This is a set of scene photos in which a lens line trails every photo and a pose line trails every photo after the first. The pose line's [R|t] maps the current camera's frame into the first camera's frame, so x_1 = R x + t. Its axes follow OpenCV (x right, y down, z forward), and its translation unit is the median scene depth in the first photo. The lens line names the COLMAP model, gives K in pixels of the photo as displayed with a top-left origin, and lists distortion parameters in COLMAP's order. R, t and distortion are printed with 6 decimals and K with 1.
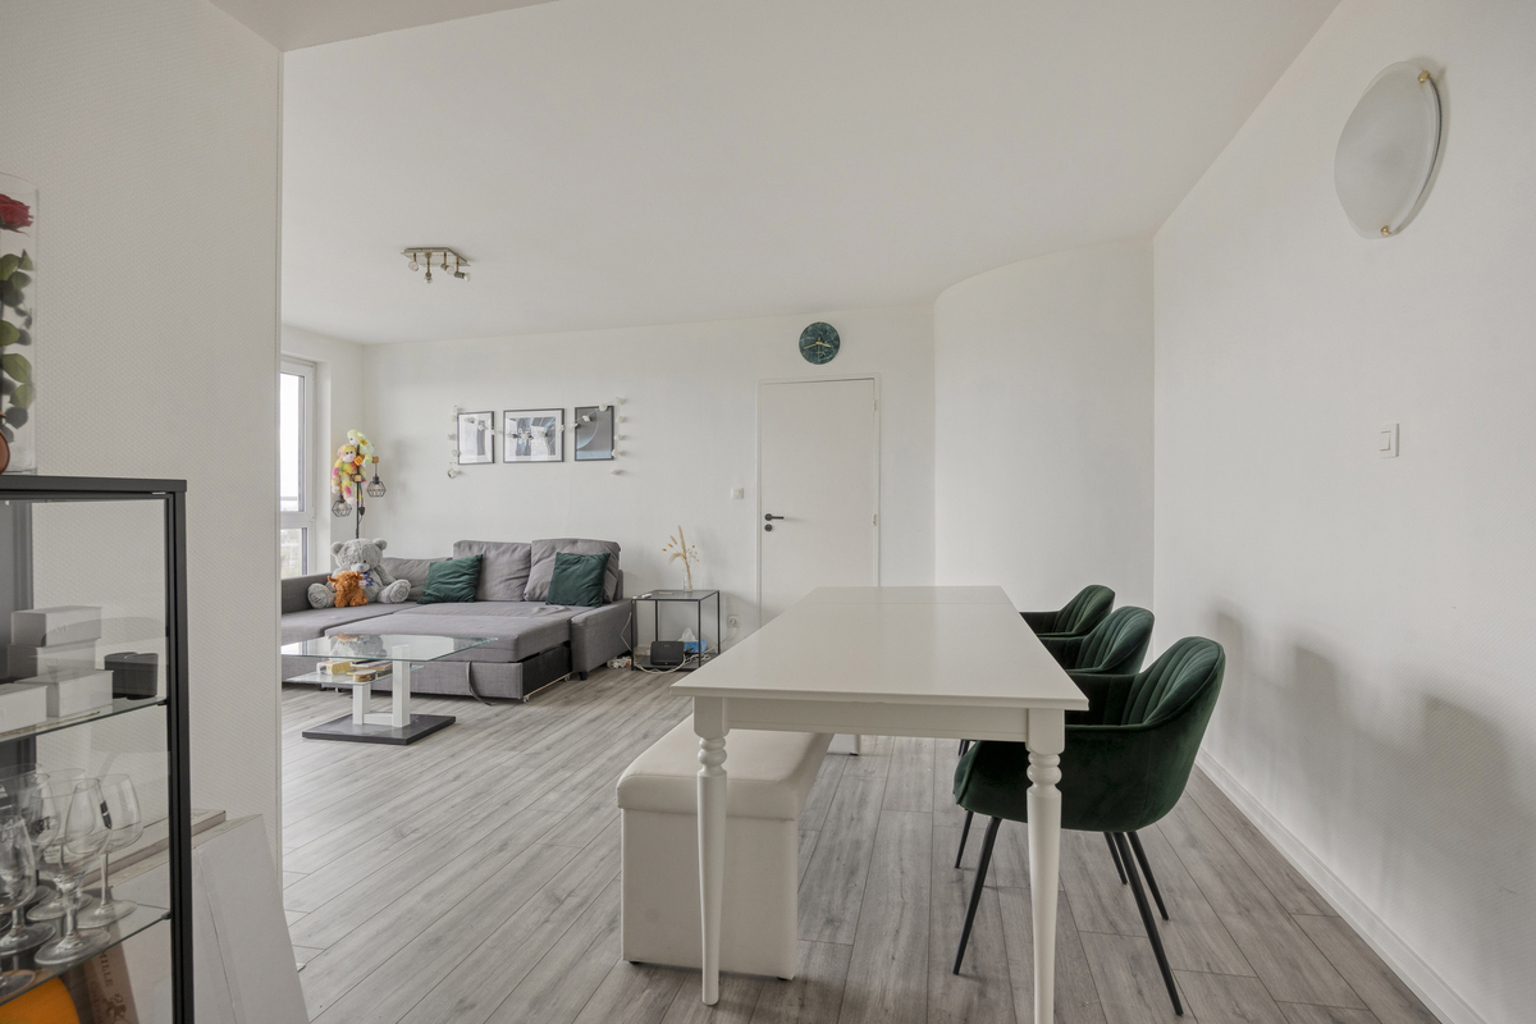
lens RADIAL K [[789.5, 0, 768.0], [0, 789.5, 512.0], [0, 0, 1]] dist [-0.000356, -0.000016]
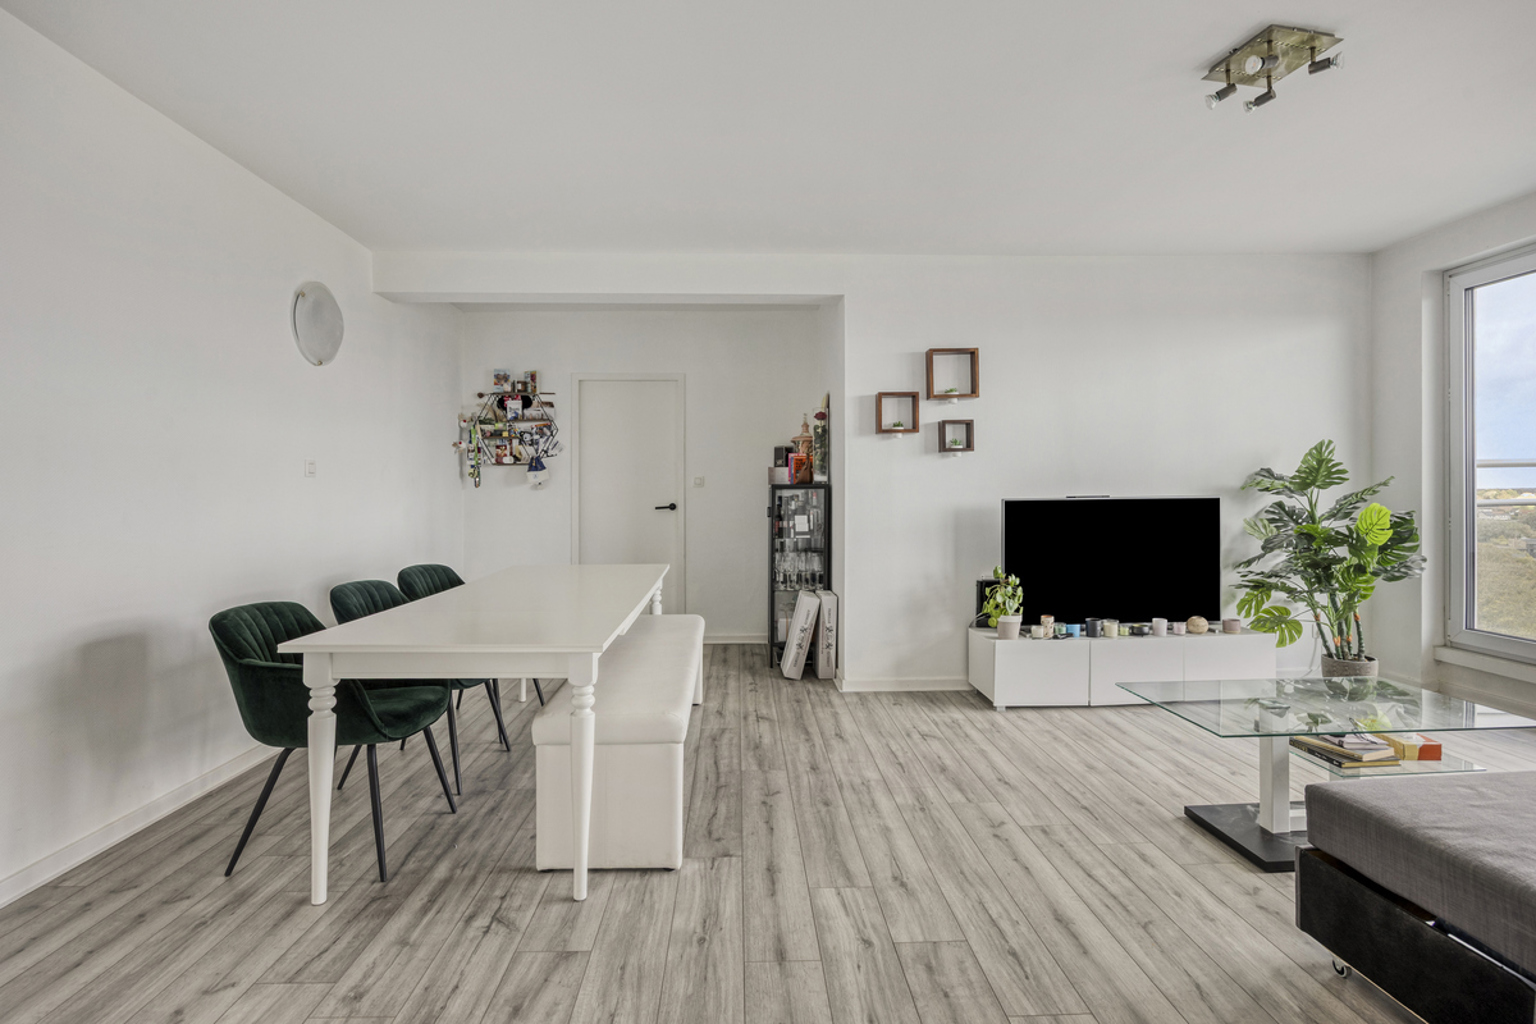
lens RADIAL K [[738.5, 0, 762.2], [0, 738.5, 489.9], [0, 0, 1]] dist [-0.018007, 0.000783]
pose [[-0.967612, 0.021940, -0.251486, 0.086409], [0.020276, 0.999752, 0.009206, -0.017634], [0.251626, 0.003808, -0.967817, 1.714987]]
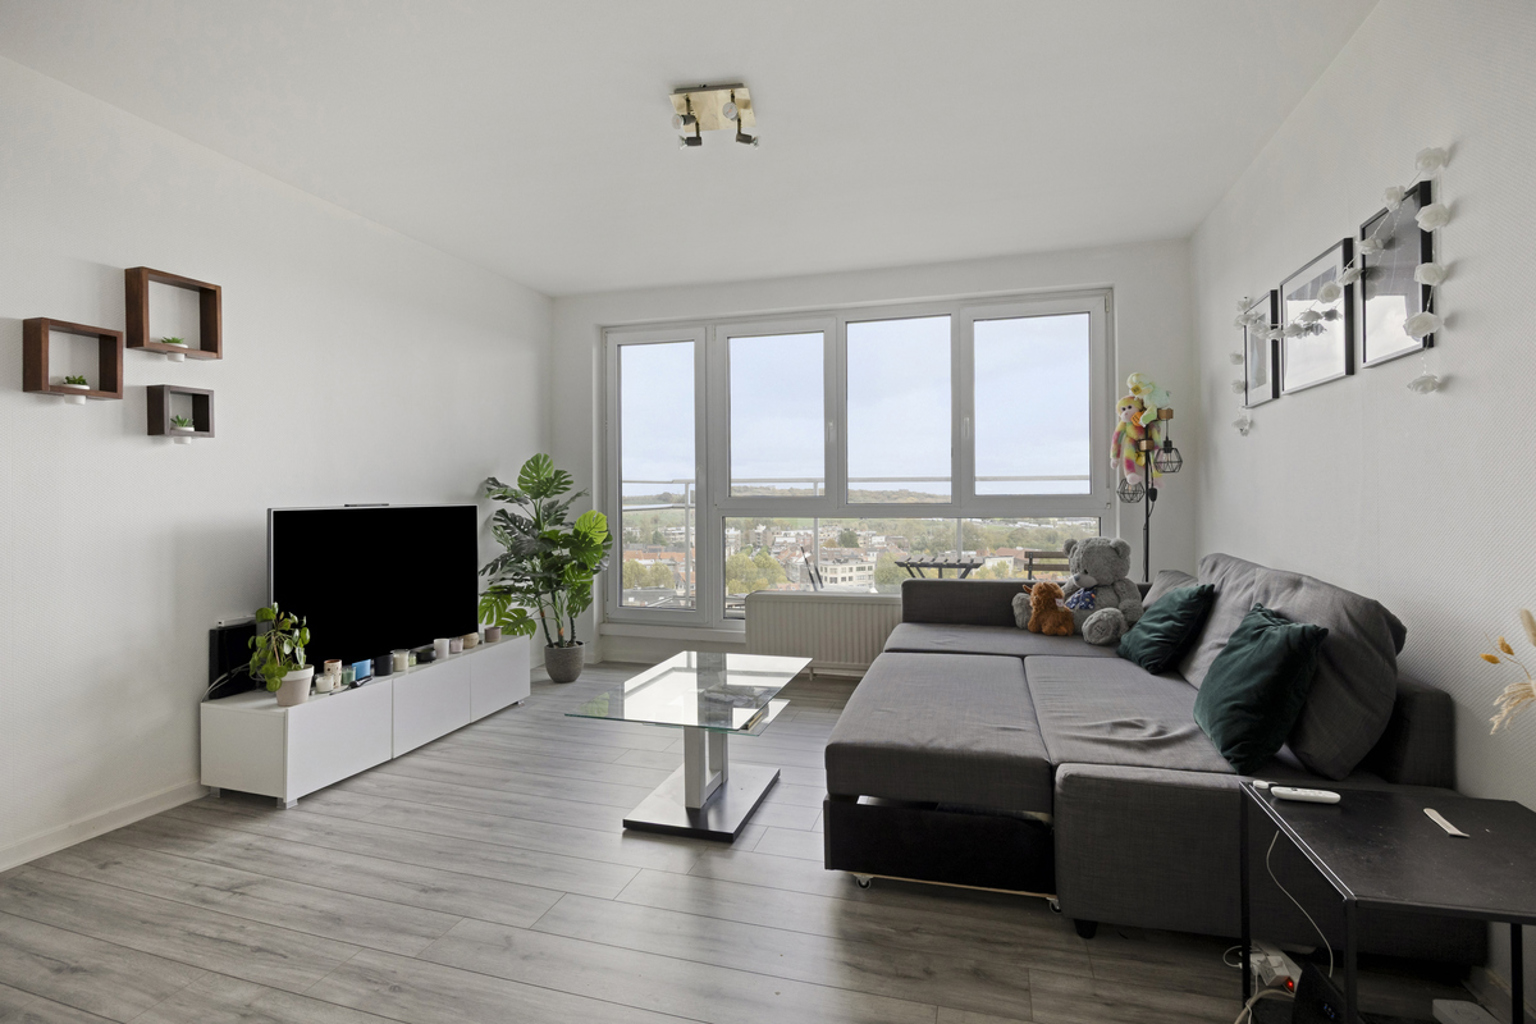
lens RADIAL K [[738.5, 0, 762.2], [0, 738.5, 489.9], [0, 0, 1]] dist [-0.018007, 0.000783]
pose [[-0.068788, 0.004296, -0.997622, 0.208700], [-0.004925, 0.999977, 0.004646, -0.011911], [0.997619, 0.005233, -0.068765, 1.290726]]
